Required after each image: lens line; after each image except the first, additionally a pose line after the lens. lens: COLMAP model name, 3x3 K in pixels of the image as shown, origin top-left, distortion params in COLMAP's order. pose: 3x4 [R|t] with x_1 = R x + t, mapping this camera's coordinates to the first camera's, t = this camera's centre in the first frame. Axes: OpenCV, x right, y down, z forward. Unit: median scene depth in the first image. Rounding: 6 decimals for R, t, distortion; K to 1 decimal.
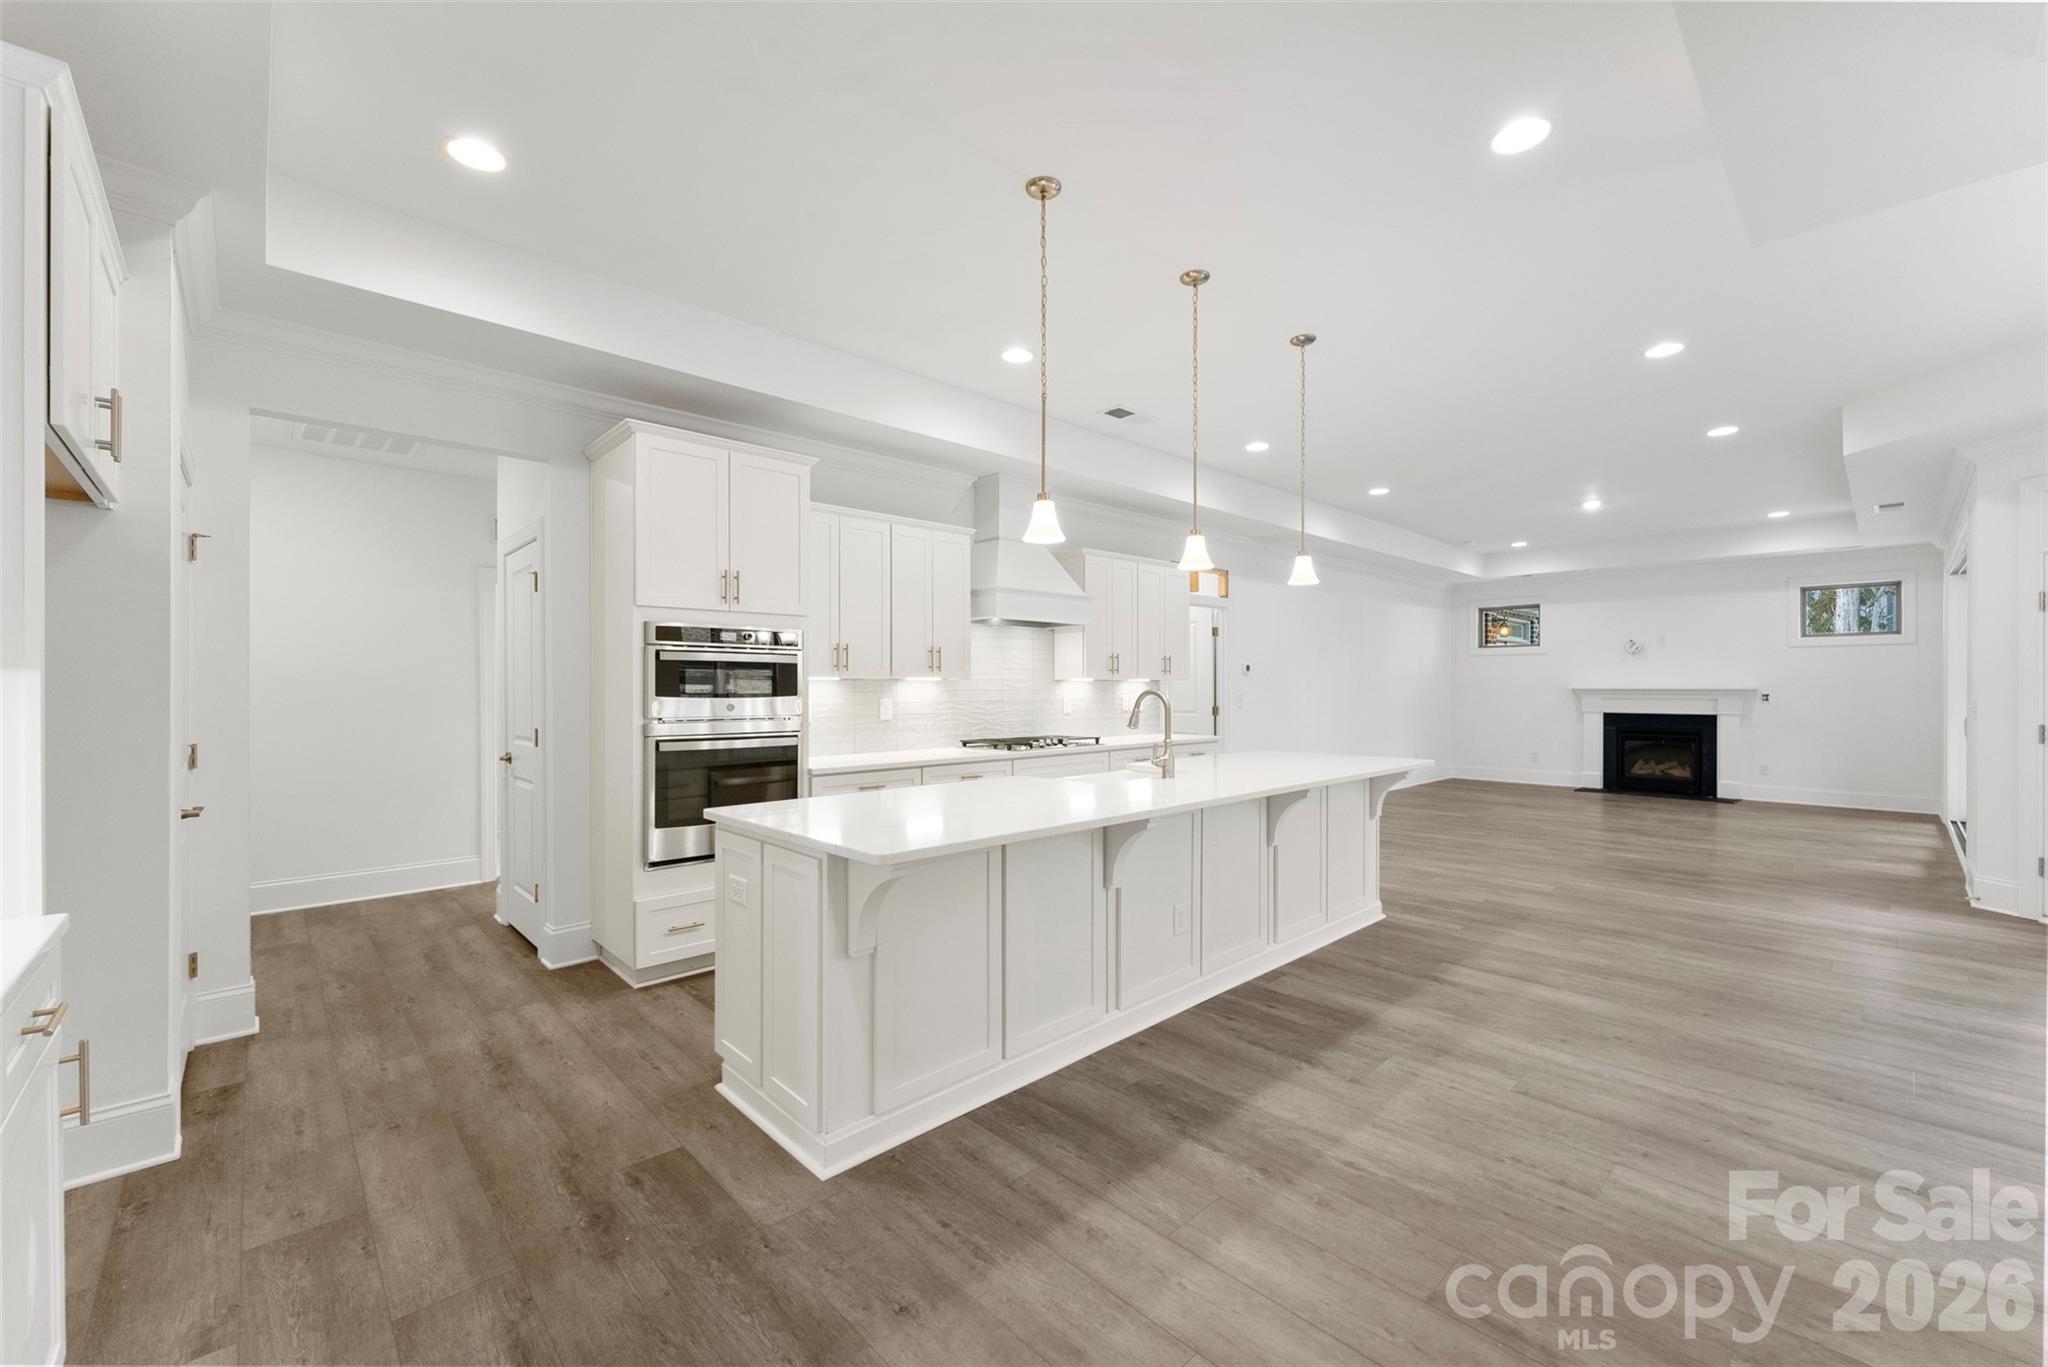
lens RADIAL K [[819.9, 0, 1022.4], [0, 819.9, 672.8], [0, 0, 1]] dist [-0.002052, -0.000027]
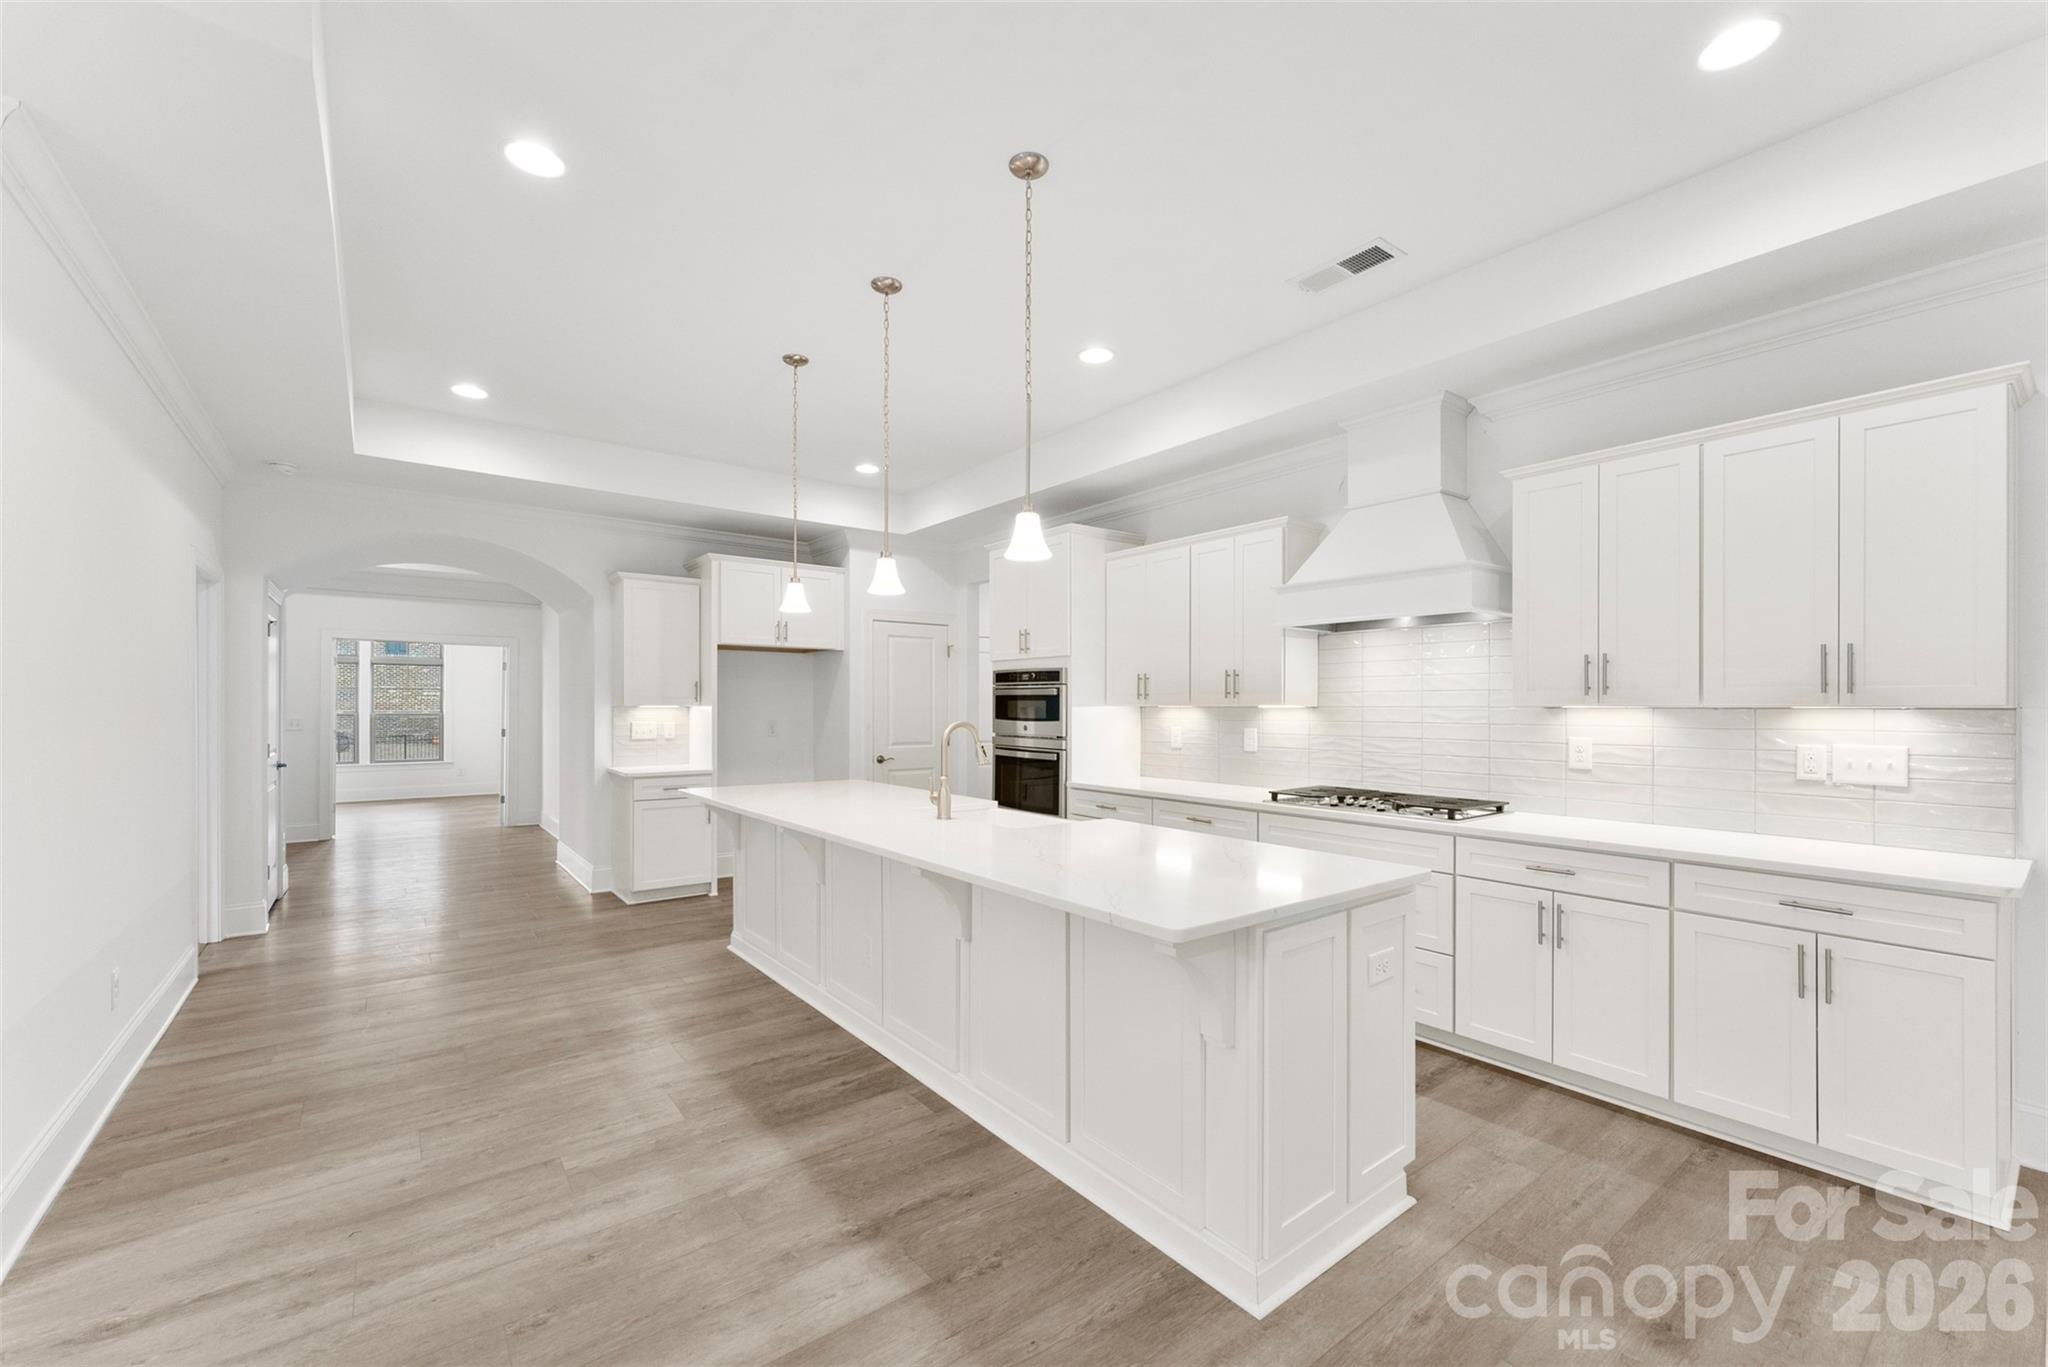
lens RADIAL K [[824.5, 0, 1020.4], [0, 824.5, 692.0], [0, 0, 1]] dist [0.001671, -0.000054]
pose [[-0.096912, -0.014376, -0.995189, 0.767177], [0.014648, 0.999767, -0.015868, 0.002670], [0.995185, -0.016116, -0.096678, 0.836945]]
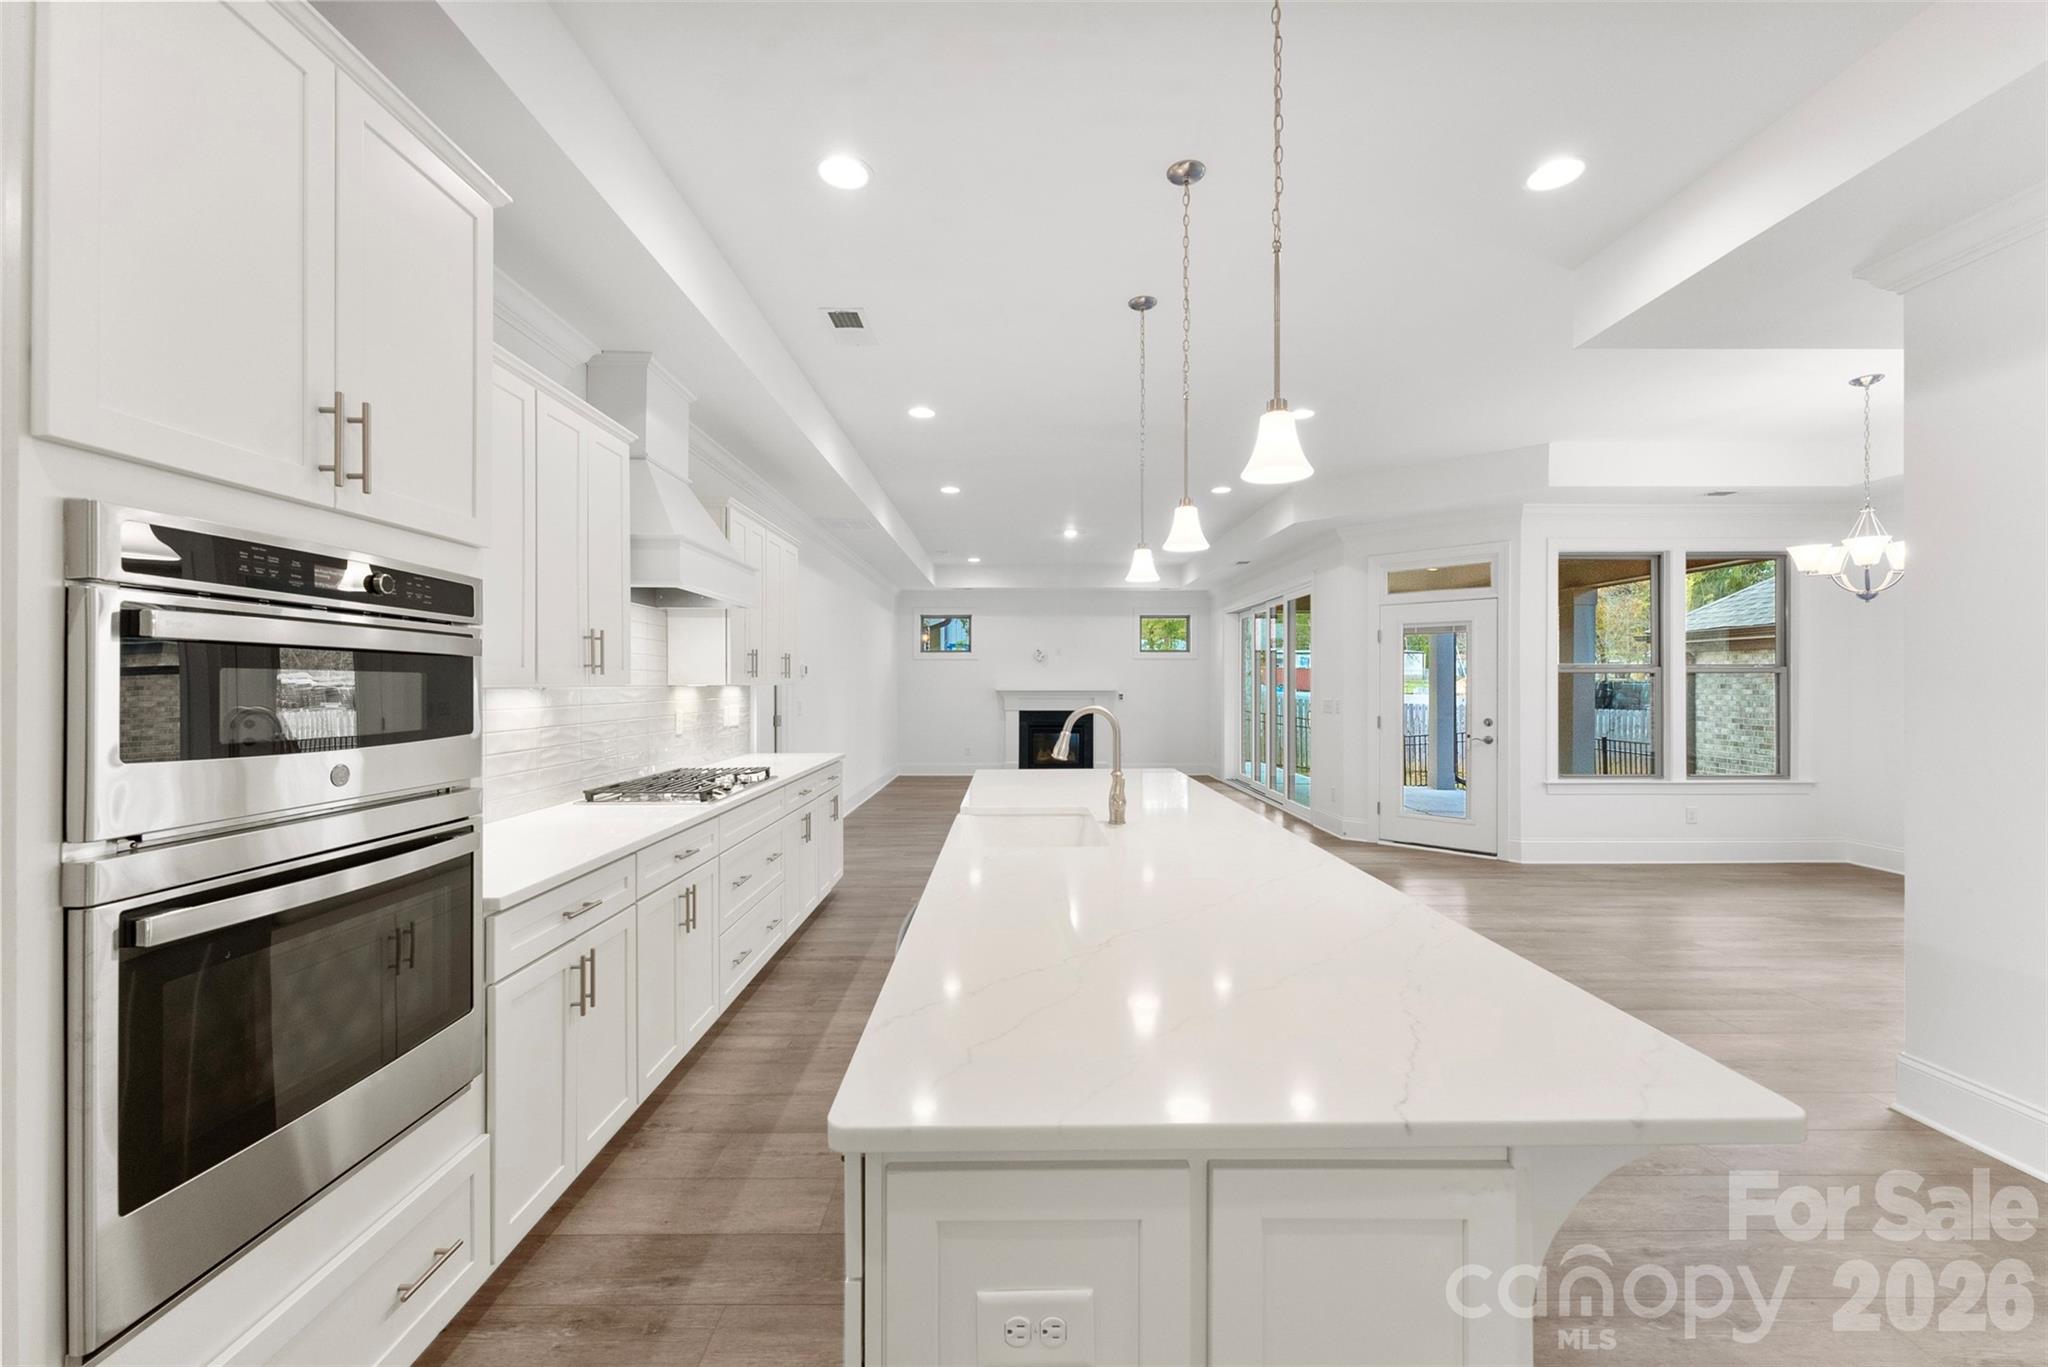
lens RADIAL K [[819.9, 0, 1022.4], [0, 819.9, 672.8], [0, 0, 1]] dist [-0.002052, -0.000027]
pose [[0.677857, 0.010829, 0.735114, -0.310366], [-0.012484, 0.999917, -0.003219, -0.004184], [-0.735088, -0.006995, 0.677935, 0.396660]]
